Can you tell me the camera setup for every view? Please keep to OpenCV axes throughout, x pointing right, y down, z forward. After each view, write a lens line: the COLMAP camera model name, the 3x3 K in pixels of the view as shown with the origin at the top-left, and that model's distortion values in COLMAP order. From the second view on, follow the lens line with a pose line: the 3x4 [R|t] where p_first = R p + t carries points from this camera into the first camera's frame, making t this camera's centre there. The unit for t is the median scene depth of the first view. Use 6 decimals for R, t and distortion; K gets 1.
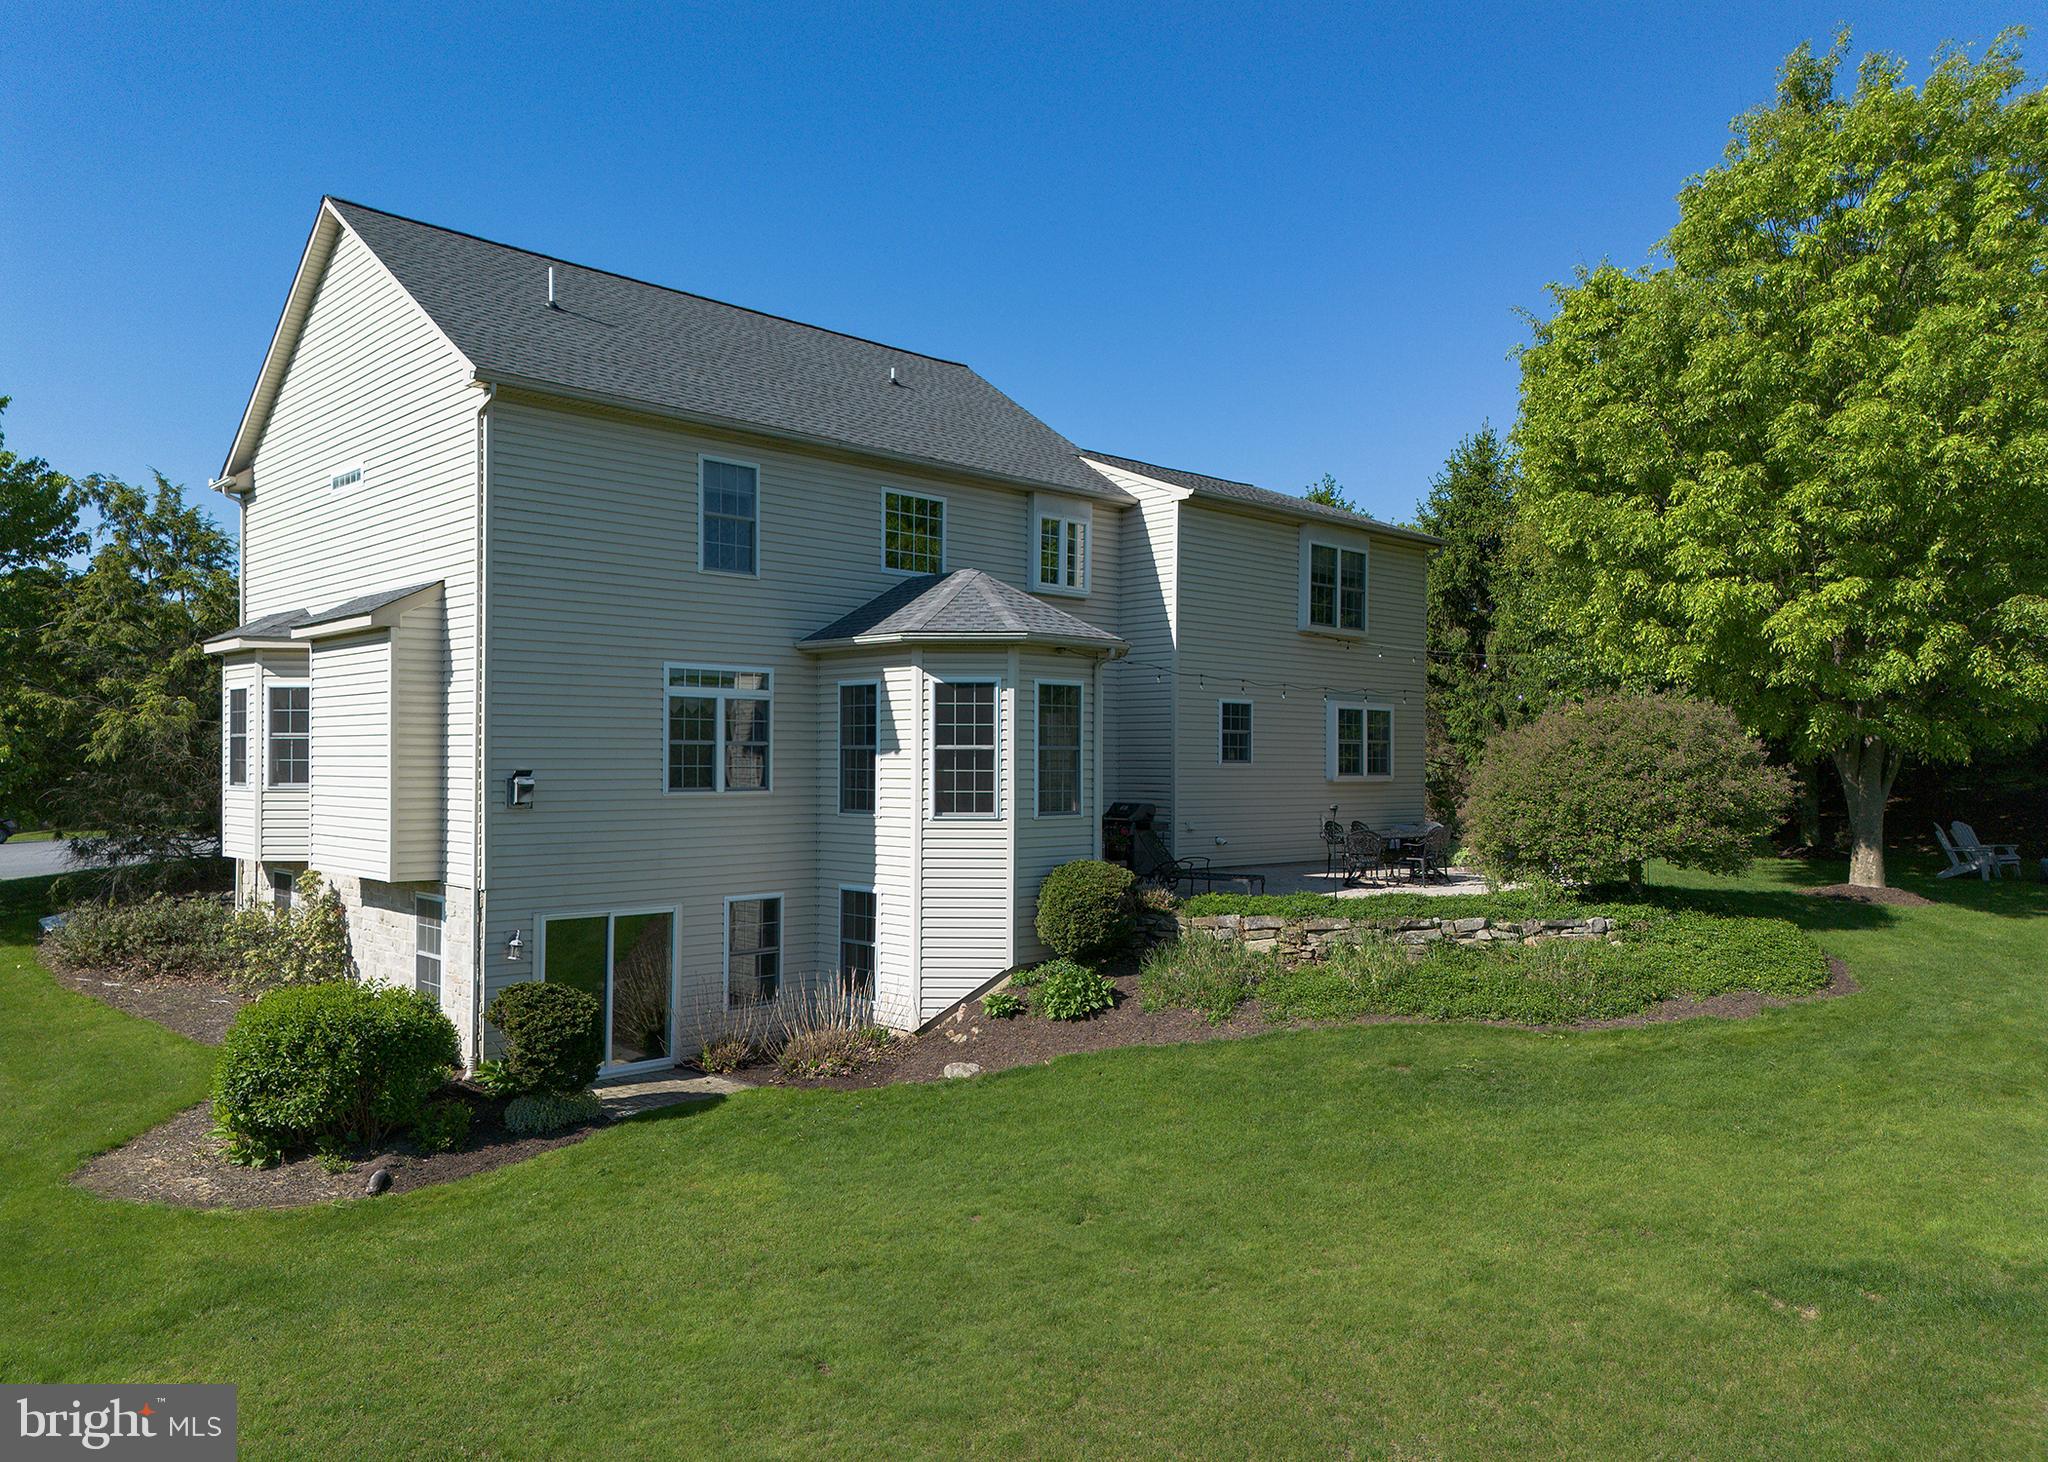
lens RADIAL K [[1430.1, 0, 1019.1], [0, 1430.1, 756.8], [0, 0, 1]] dist [0.124048, -0.170669]
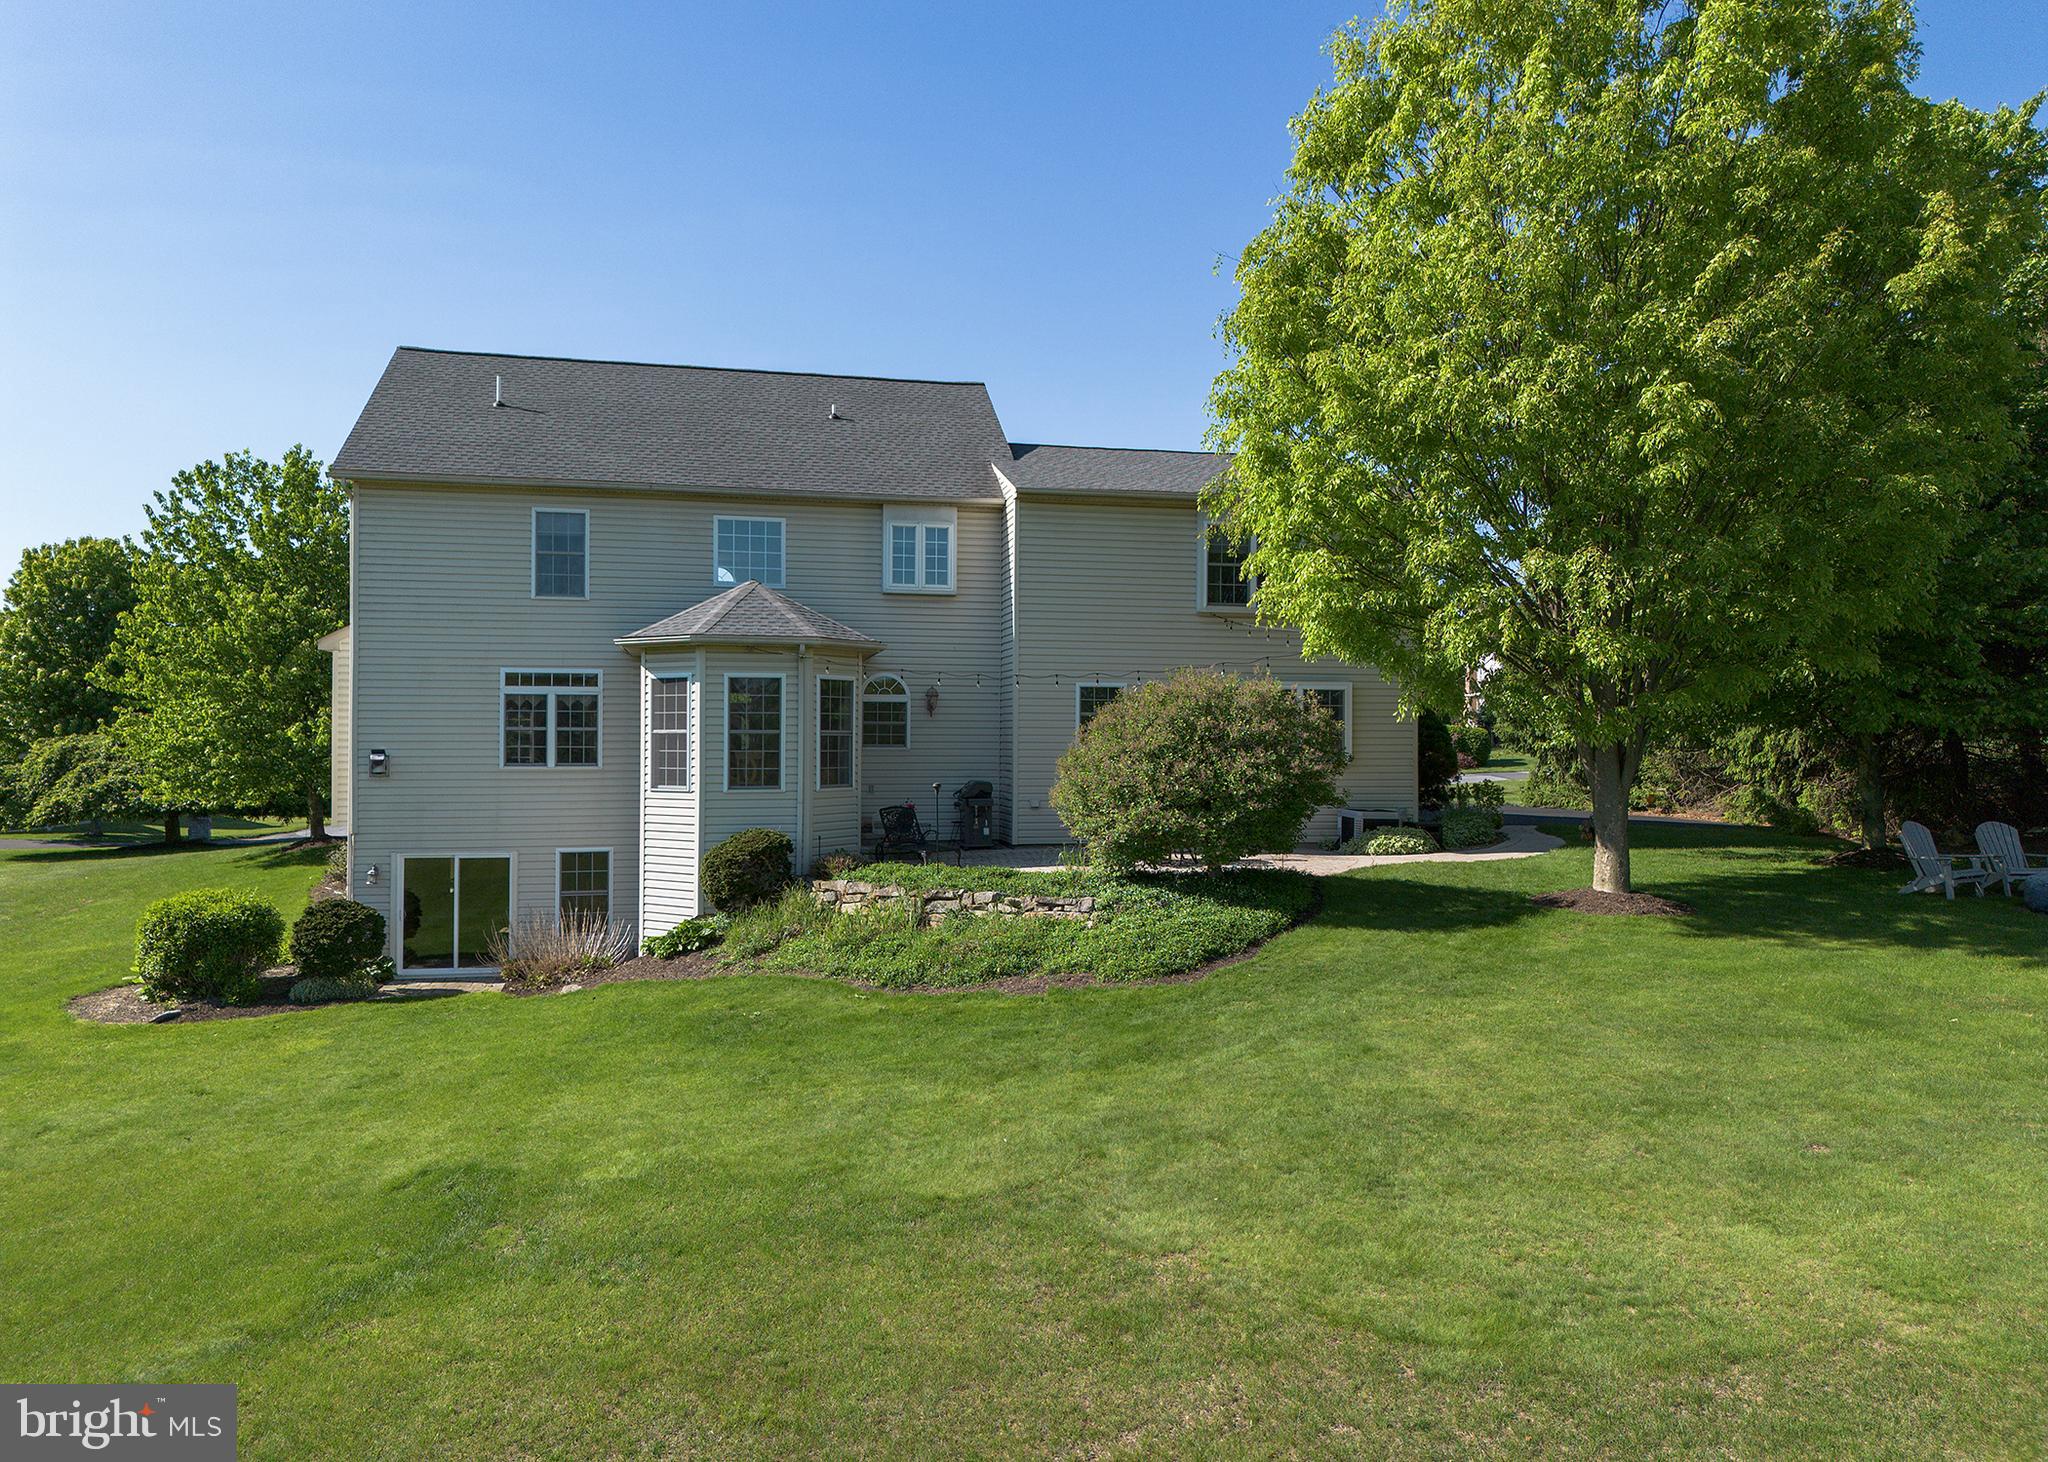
lens RADIAL K [[1435.0, 0, 1024.0], [0, 1435.0, 731.0], [0, 0, 1]] dist [0.077919, -0.074313]
pose [[0.851694, -0.004155, -0.524023, 0.819510], [0.001788, 0.999986, -0.005024, -0.000381], [0.524036, 0.003342, 0.851689, 0.114307]]
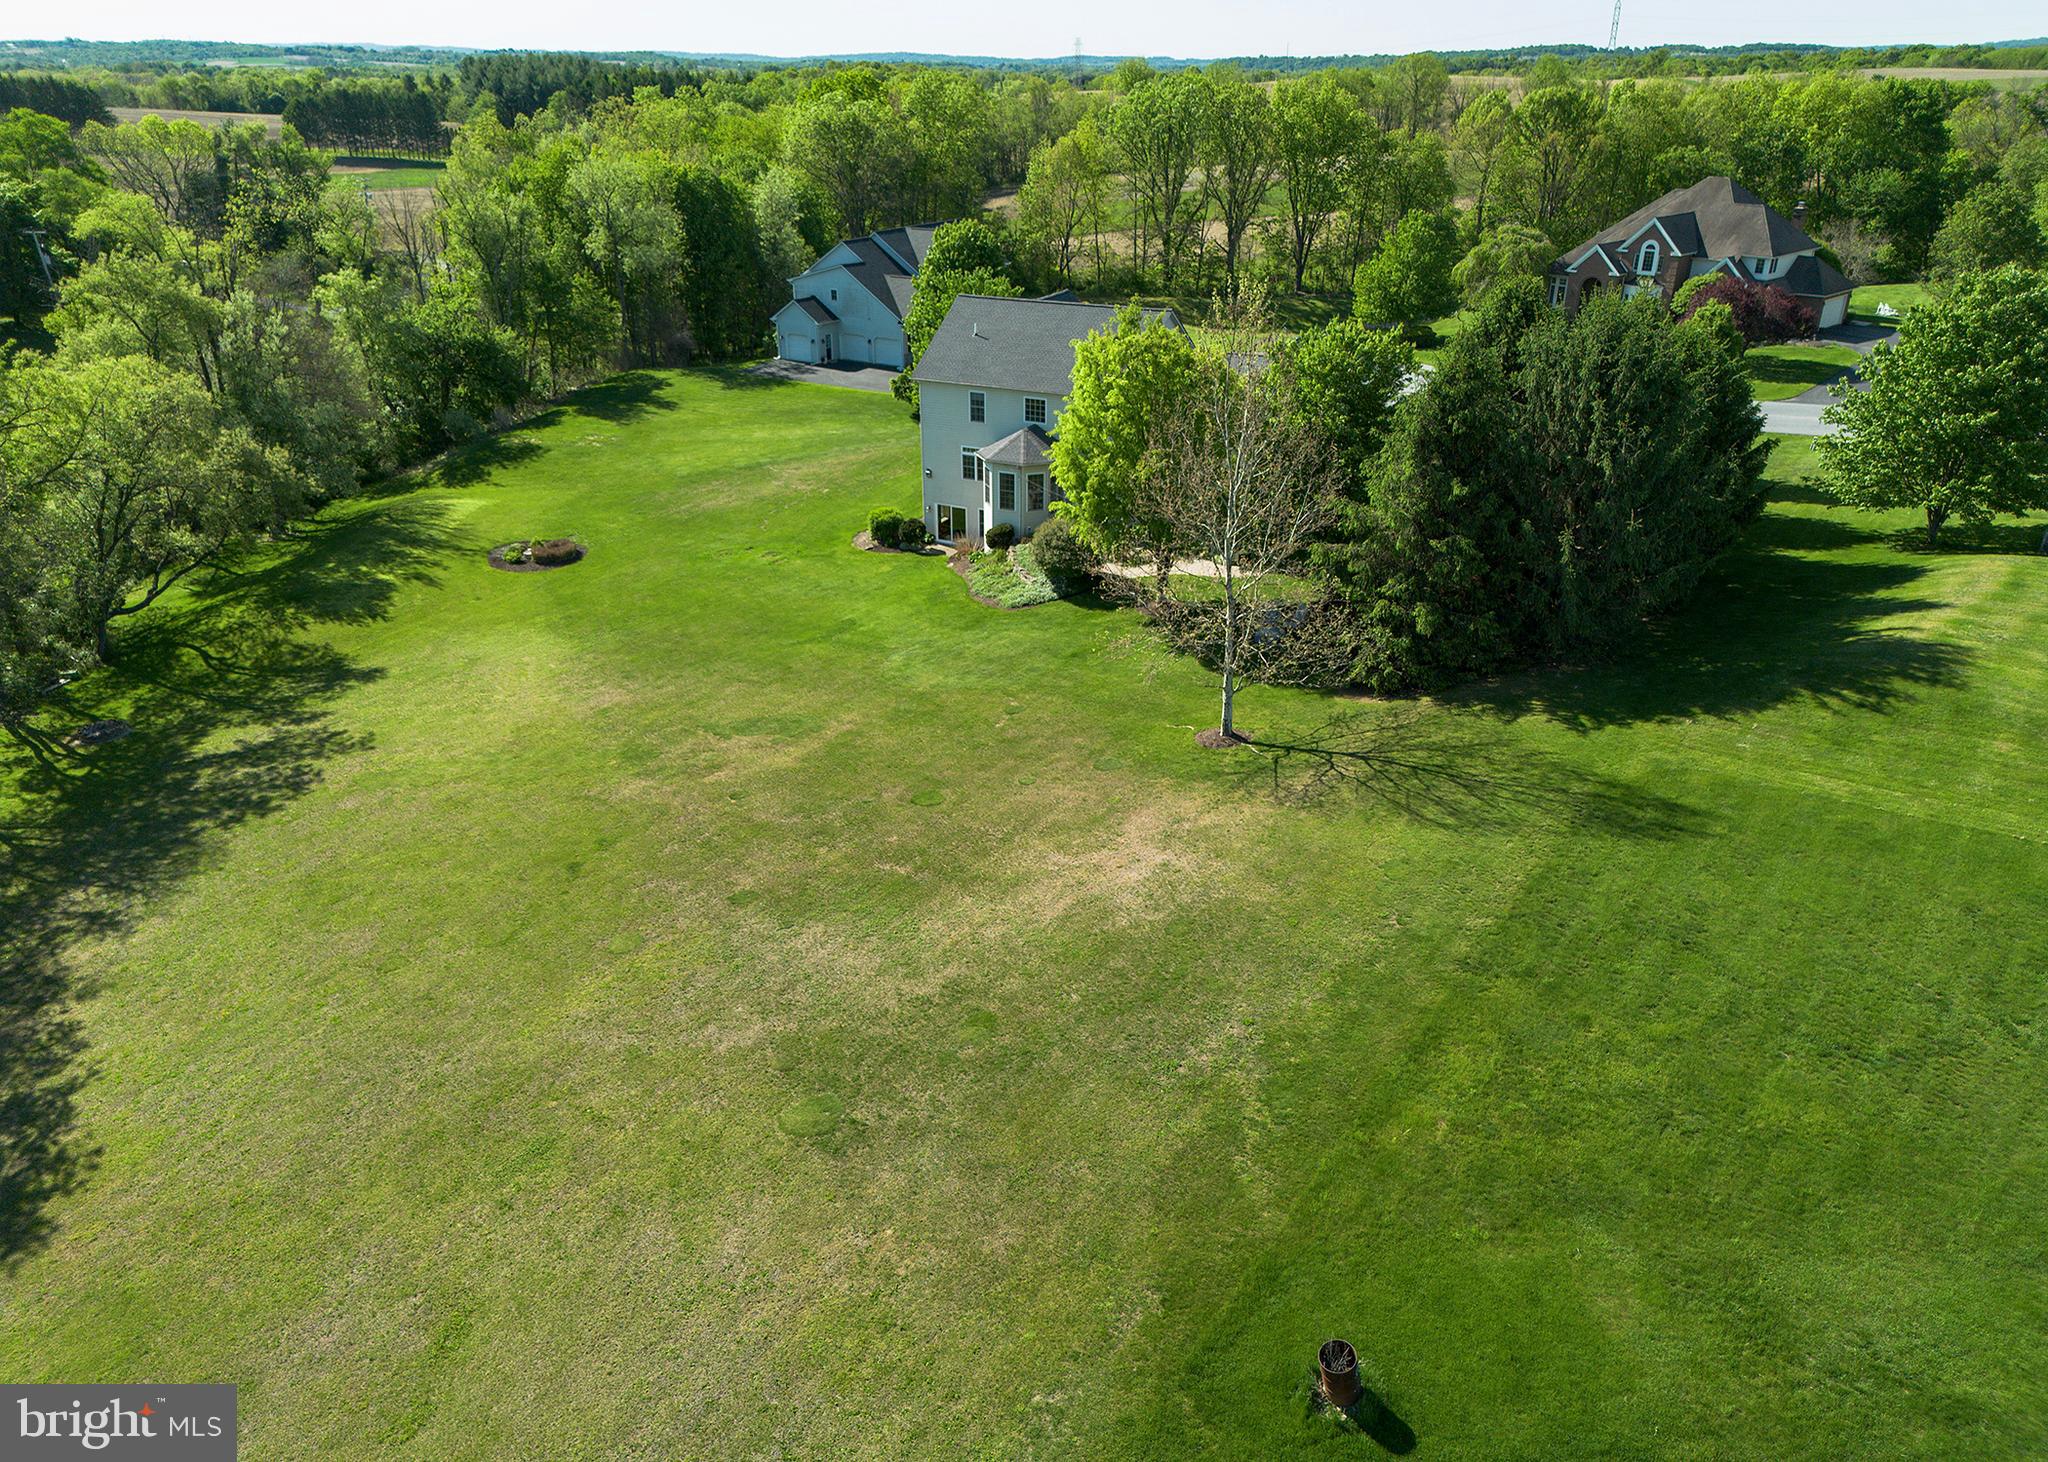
lens RADIAL K [[1435.0, 0, 1024.0], [0, 1435.0, 731.0], [0, 0, 1]] dist [0.077919, -0.074313]
pose [[0.340646, 0.387332, -0.856699, 3.282949], [0.002348, 0.910843, 0.412745, -0.922089], [0.940189, -0.142611, 0.309366, -0.147152]]
